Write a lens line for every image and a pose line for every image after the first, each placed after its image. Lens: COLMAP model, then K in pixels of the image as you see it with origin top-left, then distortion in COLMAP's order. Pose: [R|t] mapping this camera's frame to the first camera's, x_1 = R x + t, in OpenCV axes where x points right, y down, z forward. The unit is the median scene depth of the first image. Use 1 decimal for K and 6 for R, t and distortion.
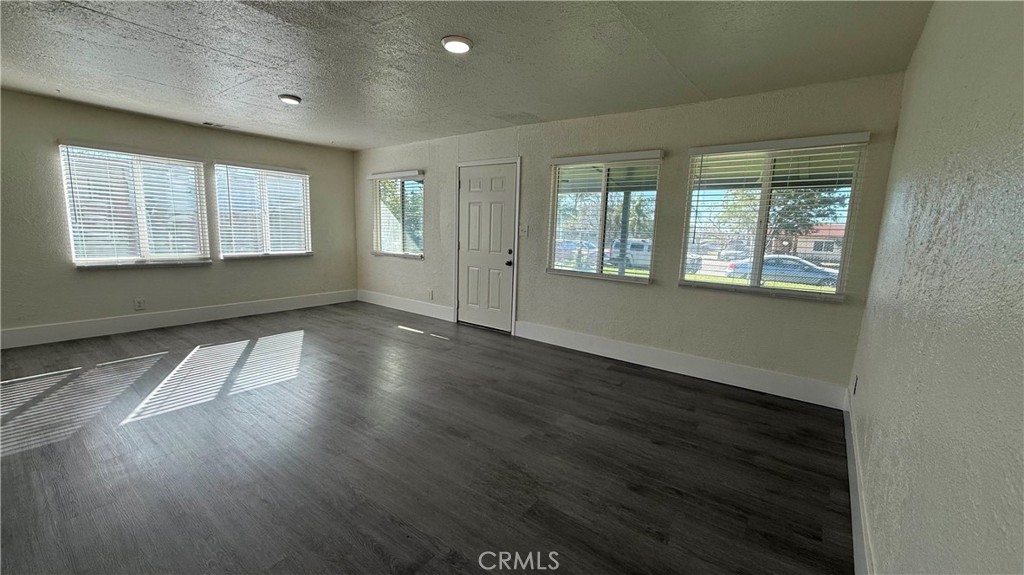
lens RADIAL K [[405.7, 0, 510.4], [0, 405.7, 288.2], [0, 0, 1]] dist [0.000037, 0.000125]
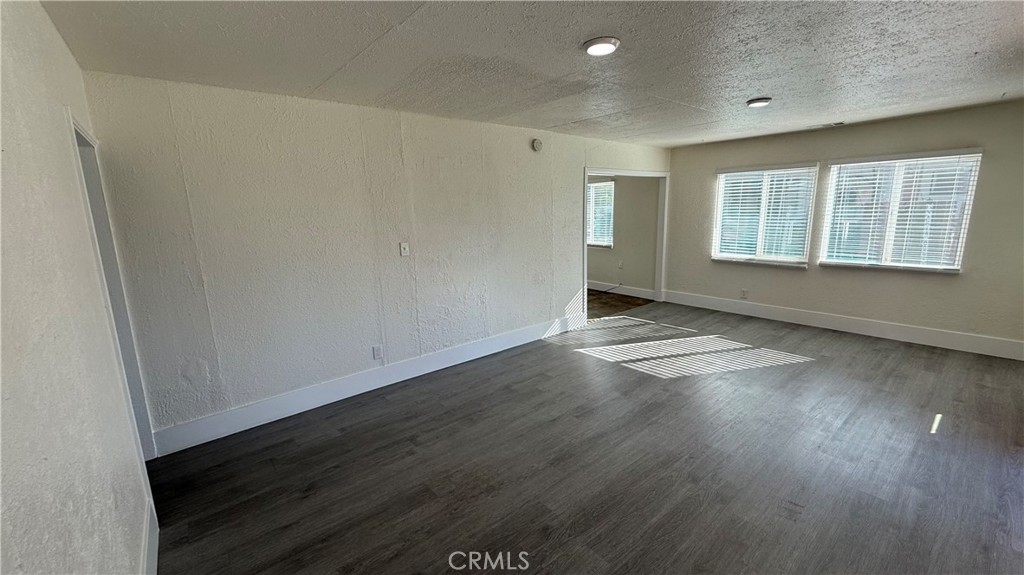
lens RADIAL K [[405.7, 0, 510.4], [0, 405.7, 288.2], [0, 0, 1]] dist [0.000037, 0.000125]
pose [[-0.227607, 0.157607, -0.960914, 0.535467], [-0.123466, 0.974179, 0.189027, -0.153159], [0.965894, 0.161664, -0.202271, 0.692375]]
